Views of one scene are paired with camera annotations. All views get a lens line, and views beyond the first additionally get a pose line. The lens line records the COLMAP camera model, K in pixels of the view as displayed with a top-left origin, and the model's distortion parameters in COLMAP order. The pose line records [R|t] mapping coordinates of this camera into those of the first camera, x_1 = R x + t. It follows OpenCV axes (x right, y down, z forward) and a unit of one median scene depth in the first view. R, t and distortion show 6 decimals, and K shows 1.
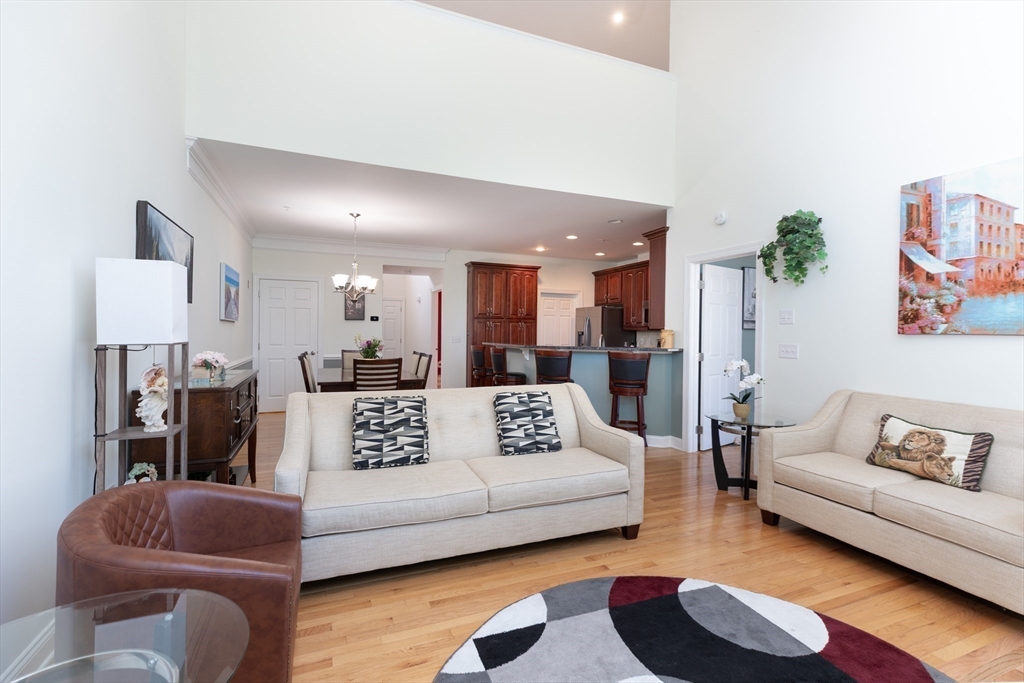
lens RADIAL K [[485.4, 0, 506.6], [0, 485.4, 334.8], [0, 0, 1]] dist [0.012746, -0.000525]
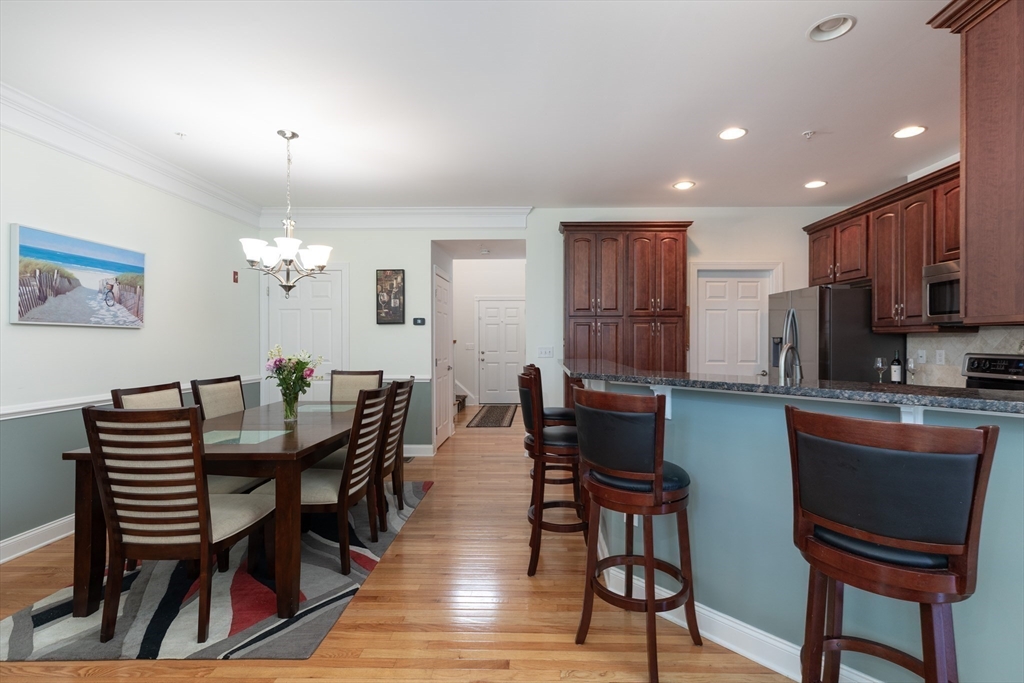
lens RADIAL K [[485.4, 0, 521.5], [0, 485.4, 340.5], [0, 0, 1]] dist [0.012746, -0.000525]
pose [[0.920541, -0.009870, -0.390521, 0.109178], [0.007665, 0.999945, -0.007205, -0.001355], [0.390570, 0.003640, 0.920566, 0.418793]]
